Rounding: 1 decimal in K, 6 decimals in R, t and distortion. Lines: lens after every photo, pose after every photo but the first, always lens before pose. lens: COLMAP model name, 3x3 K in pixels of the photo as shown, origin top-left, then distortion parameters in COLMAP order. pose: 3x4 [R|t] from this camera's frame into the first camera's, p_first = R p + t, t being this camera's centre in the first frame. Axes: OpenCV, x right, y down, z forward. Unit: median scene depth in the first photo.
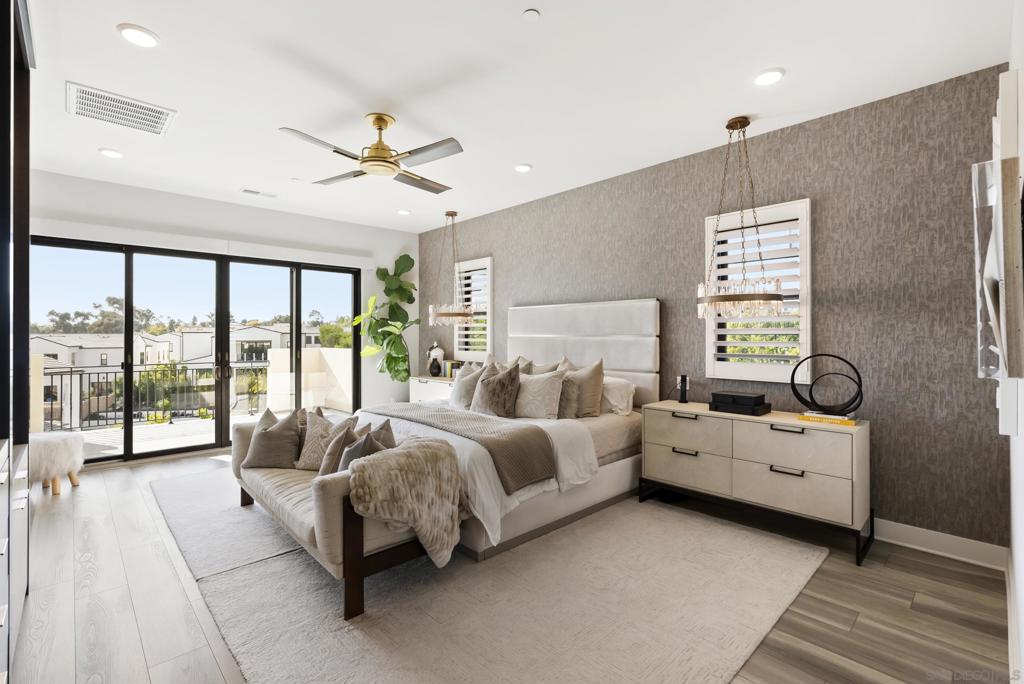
lens RADIAL K [[466.2, 0, 505.8], [0, 466.2, 336.8], [0, 0, 1]] dist [-0.000790, 0.000133]
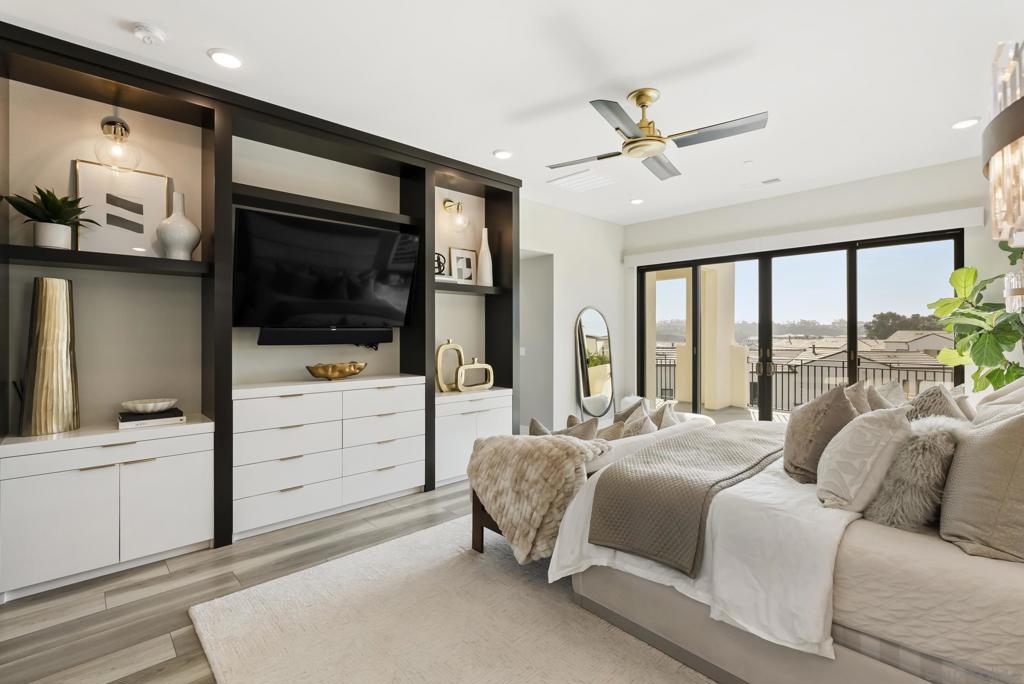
lens RADIAL K [[466.2, 0, 510.0], [0, 466.2, 334.0], [0, 0, 1]] dist [-0.000790, 0.000133]
pose [[-0.014264, 0.006932, -0.999874, 0.401010], [-0.000994, 0.999975, 0.006946, -0.005104], [0.999898, 0.001093, -0.014257, 0.459466]]
